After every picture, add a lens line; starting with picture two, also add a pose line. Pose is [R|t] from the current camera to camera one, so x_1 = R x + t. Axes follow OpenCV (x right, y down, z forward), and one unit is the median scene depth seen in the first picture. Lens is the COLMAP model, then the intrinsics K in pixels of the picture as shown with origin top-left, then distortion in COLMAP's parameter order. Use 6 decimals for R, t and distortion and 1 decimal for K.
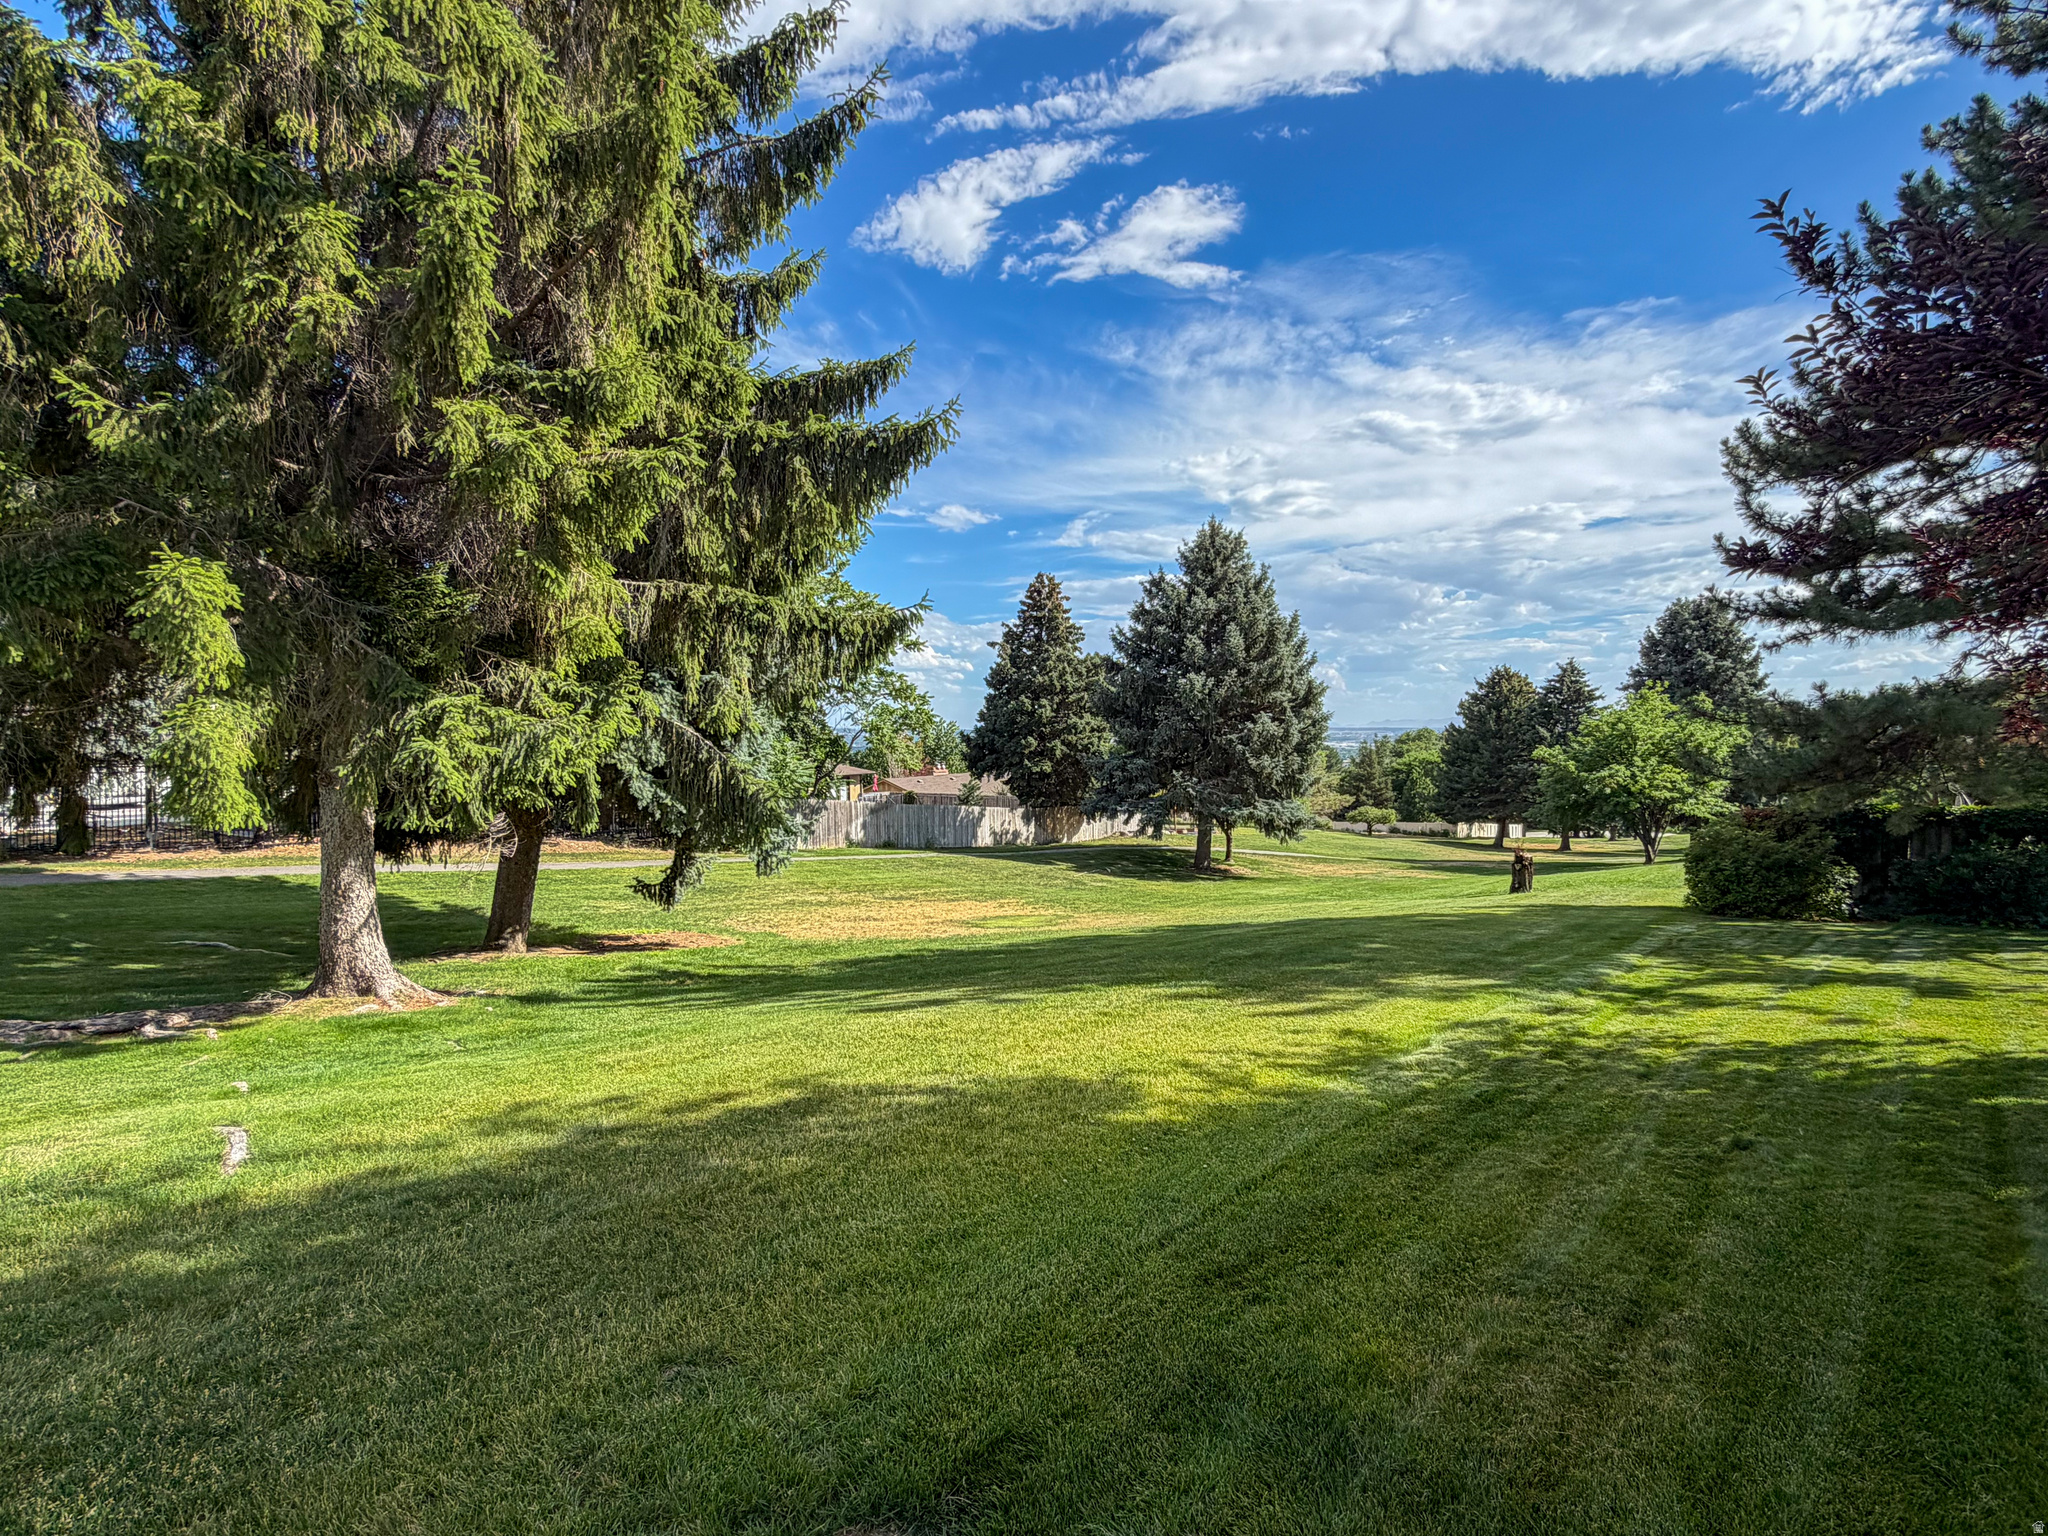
lens RADIAL K [[1079.8, 0, 1028.9], [0, 1079.8, 774.4], [0, 0, 1]] dist [-0.000245, -0.000544]
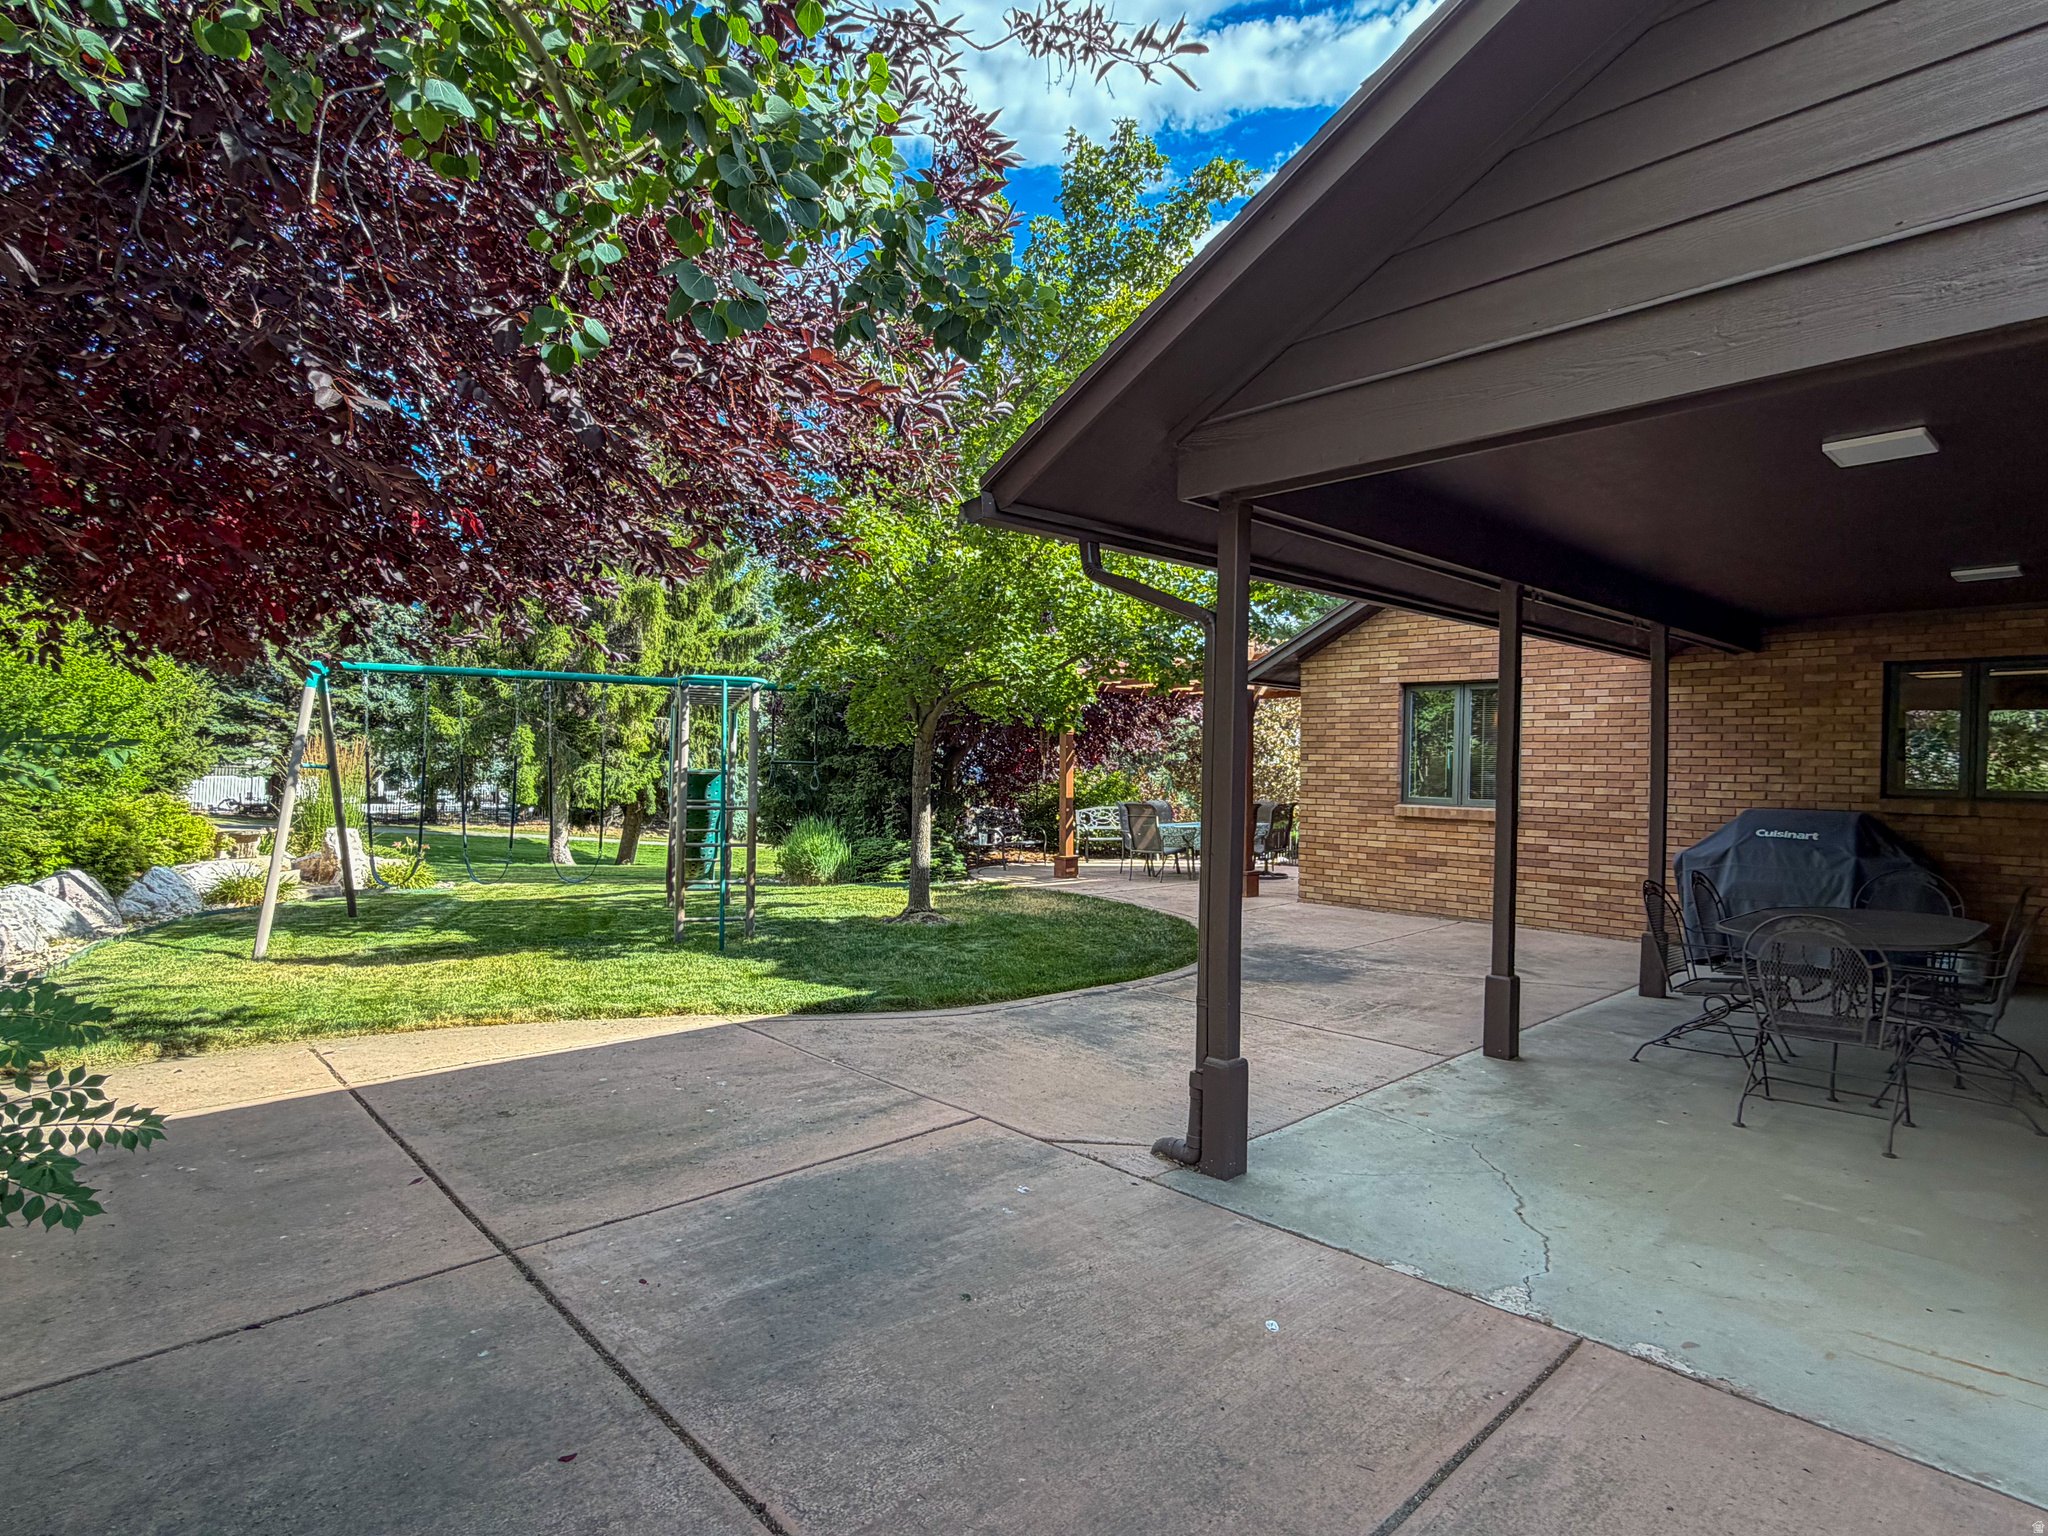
lens RADIAL K [[1079.8, 0, 1017.1], [0, 1079.8, 765.4], [0, 0, 1]] dist [-0.000245, -0.000544]
pose [[0.984413, 0.034125, -0.172528, 1.145279], [-0.040521, 0.998611, -0.033685, -0.013048], [0.171139, 0.040151, 0.984428, -1.756140]]
